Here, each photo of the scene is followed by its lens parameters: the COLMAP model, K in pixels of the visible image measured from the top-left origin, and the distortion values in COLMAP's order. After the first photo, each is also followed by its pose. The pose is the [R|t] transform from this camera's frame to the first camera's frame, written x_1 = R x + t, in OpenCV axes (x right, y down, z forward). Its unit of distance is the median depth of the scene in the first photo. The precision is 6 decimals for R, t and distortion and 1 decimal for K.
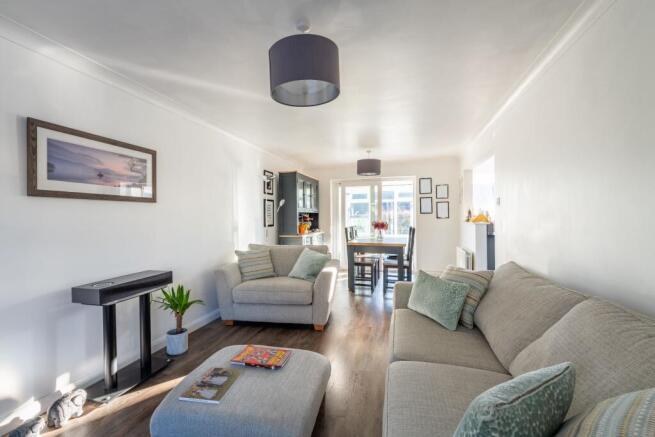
lens RADIAL K [[284.3, 0, 327.5], [0, 284.3, 218.5], [0, 0, 1]] dist [-0.000963, -0.000189]
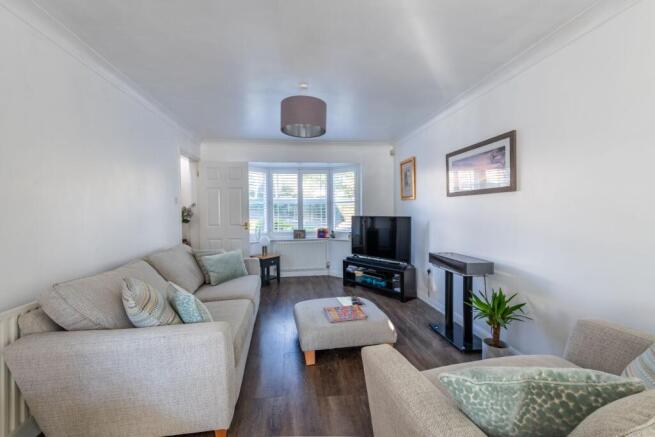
lens RADIAL K [[284.3, 0, 327.5], [0, 284.3, 218.5], [0, 0, 1]] dist [-0.000963, -0.000189]
pose [[-0.926111, 0.038771, -0.375254, 0.250705], [0.026970, 0.998964, 0.036651, -0.019969], [0.376287, 0.023822, -0.926197, 1.628733]]
